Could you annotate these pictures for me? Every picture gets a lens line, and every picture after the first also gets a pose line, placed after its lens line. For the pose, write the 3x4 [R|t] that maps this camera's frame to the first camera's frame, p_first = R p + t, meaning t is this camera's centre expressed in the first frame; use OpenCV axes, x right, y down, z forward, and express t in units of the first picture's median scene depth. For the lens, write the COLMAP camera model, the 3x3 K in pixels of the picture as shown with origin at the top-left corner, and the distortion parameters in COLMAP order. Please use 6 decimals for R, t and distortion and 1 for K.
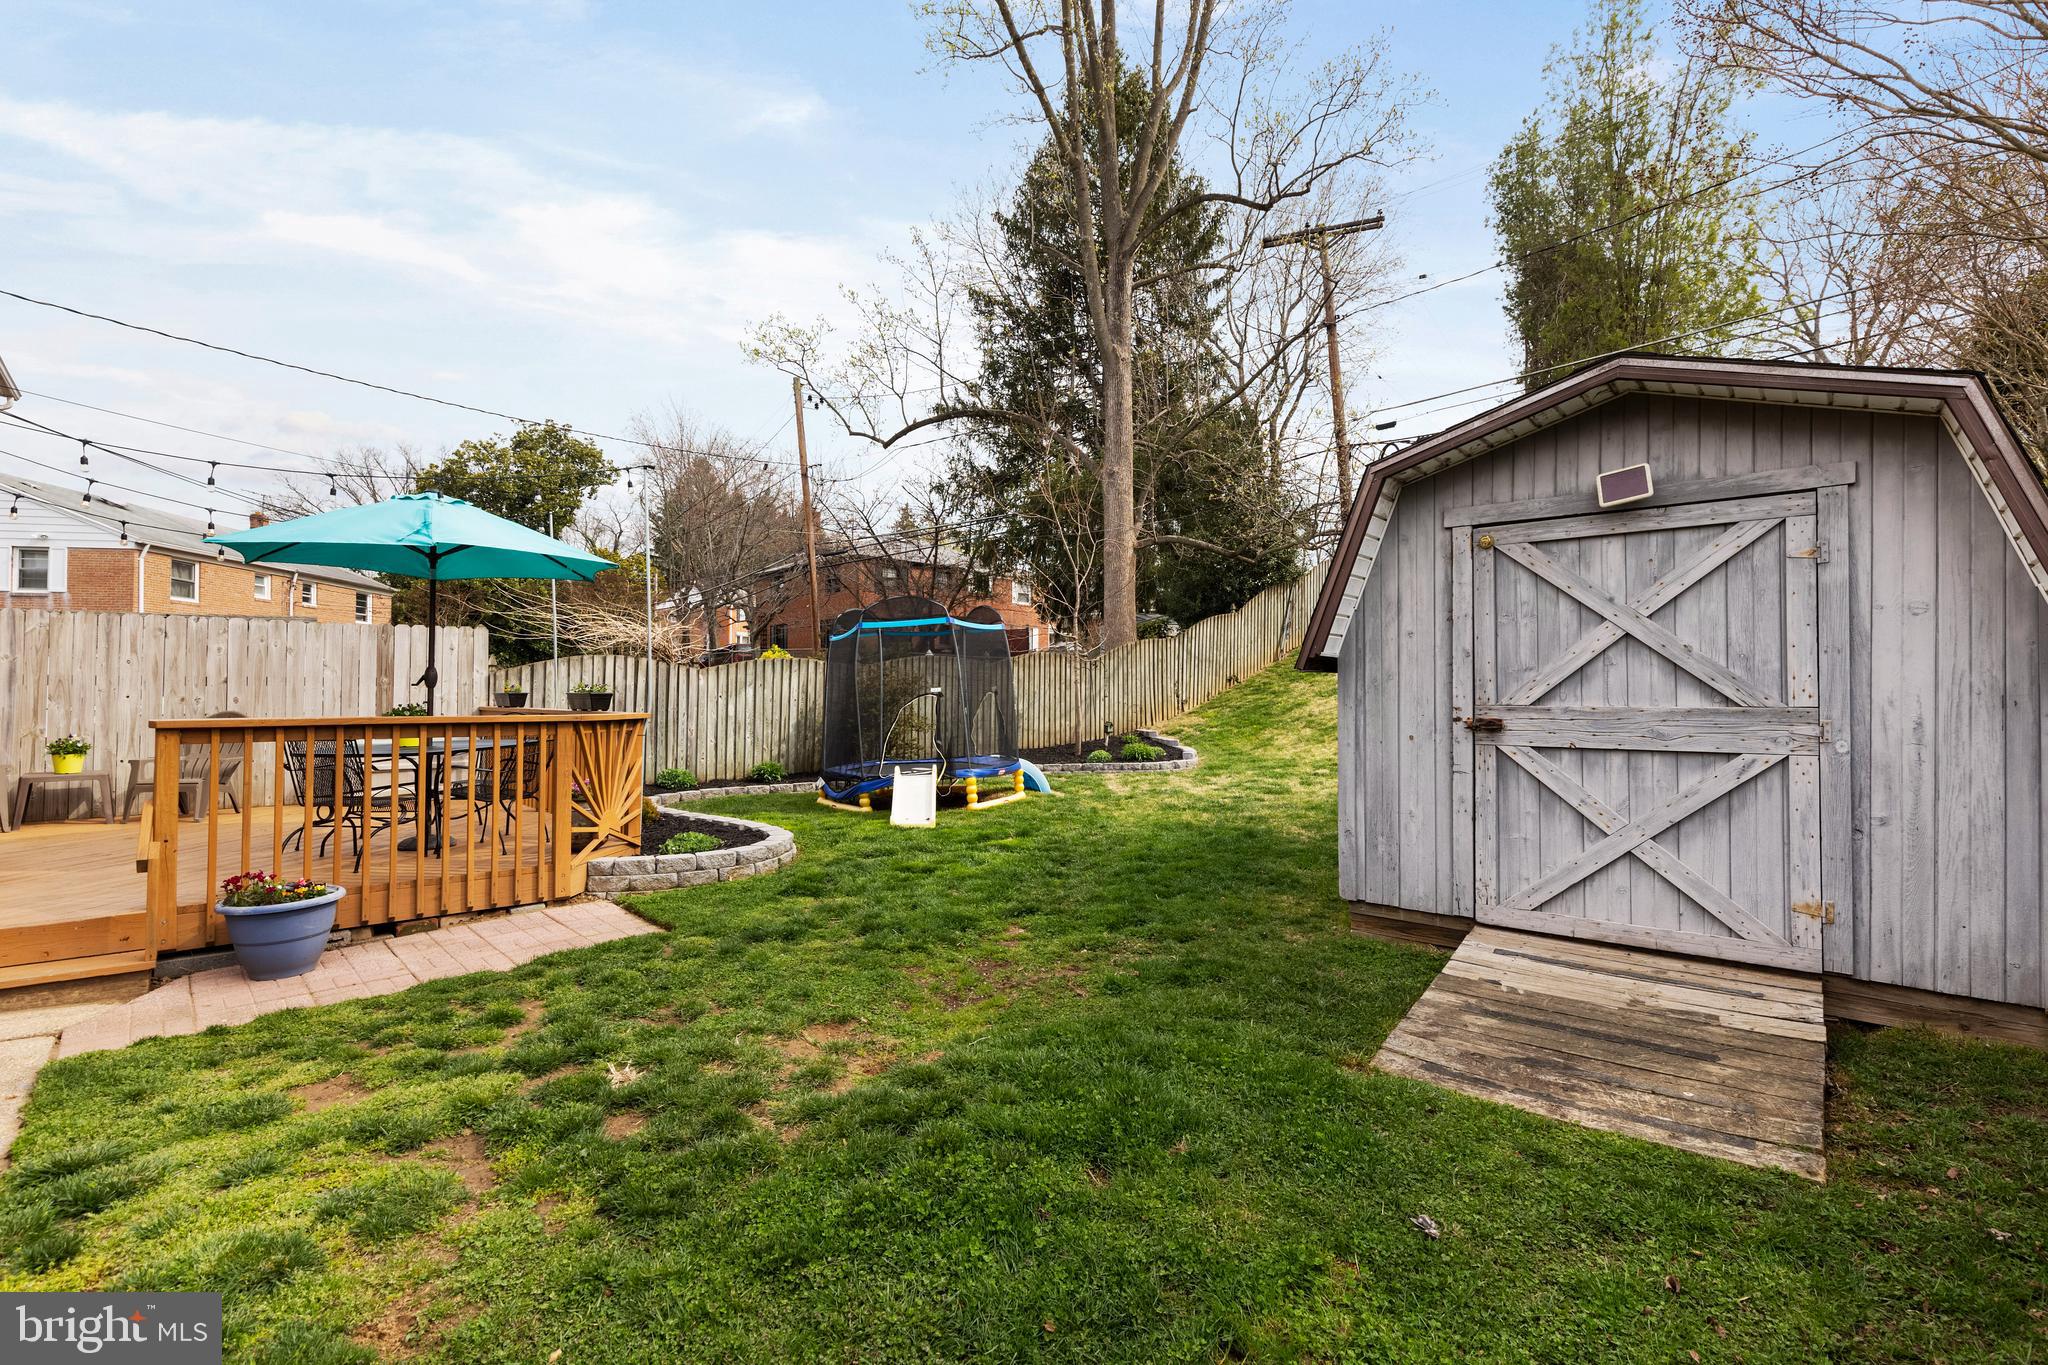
lens RADIAL K [[932.5, 0, 1033.8], [0, 932.5, 682.4], [0, 0, 1]] dist [0.008059, -0.000503]
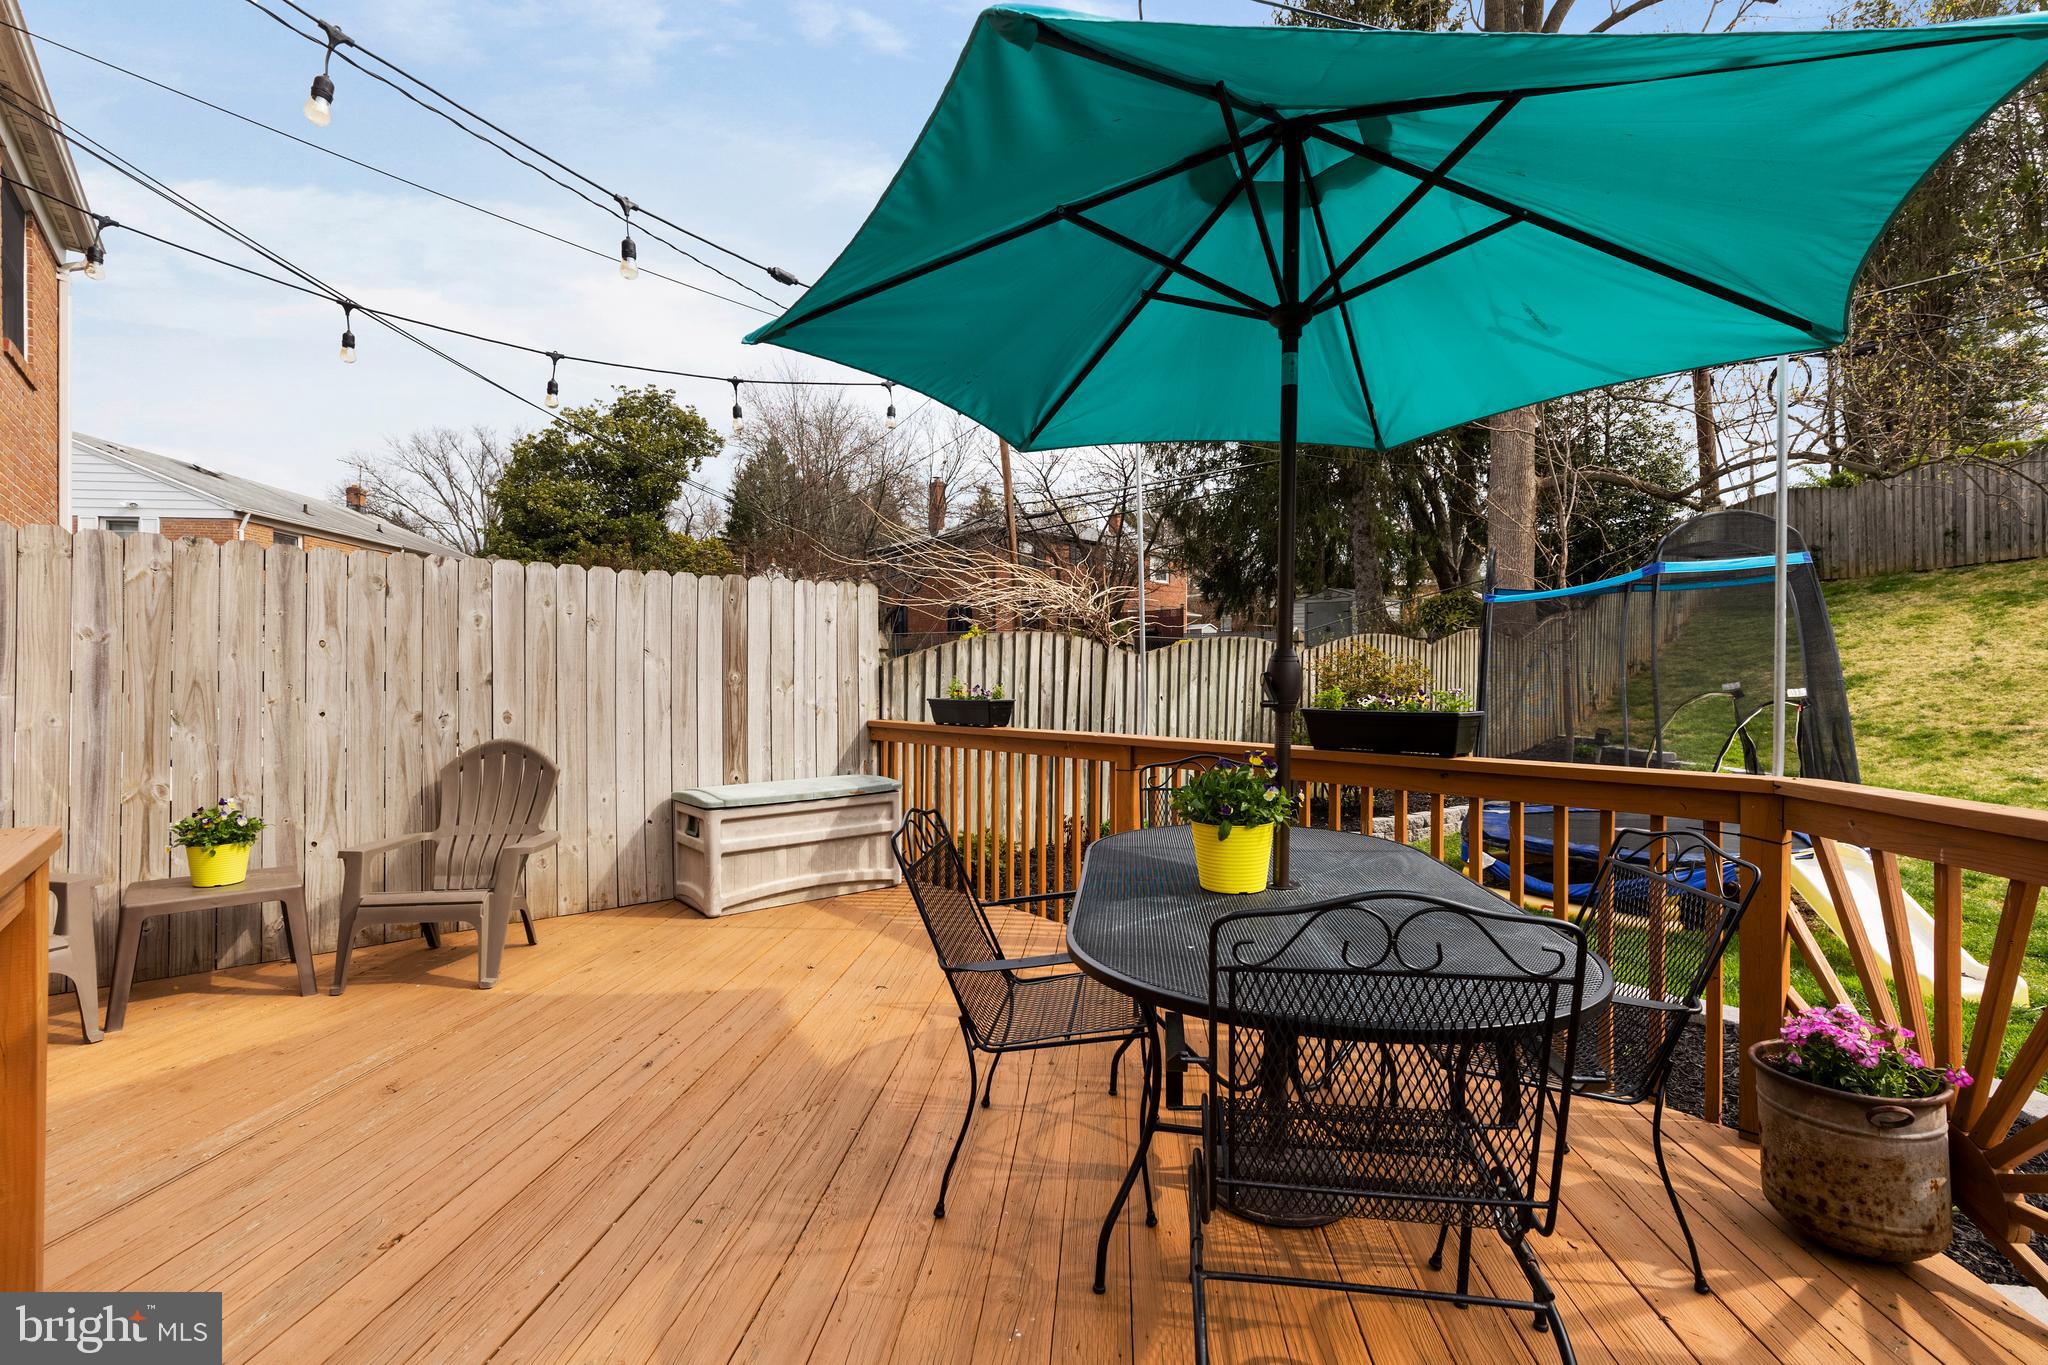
lens RADIAL K [[932.5, 0, 1033.5], [0, 932.5, 678.1], [0, 0, 1]] dist [0.008059, -0.000503]
pose [[0.998980, -0.002455, -0.045086, -0.475579], [0.002973, 0.999930, 0.011420, -0.006716], [0.045055, -0.011542, 0.998918, 0.438128]]
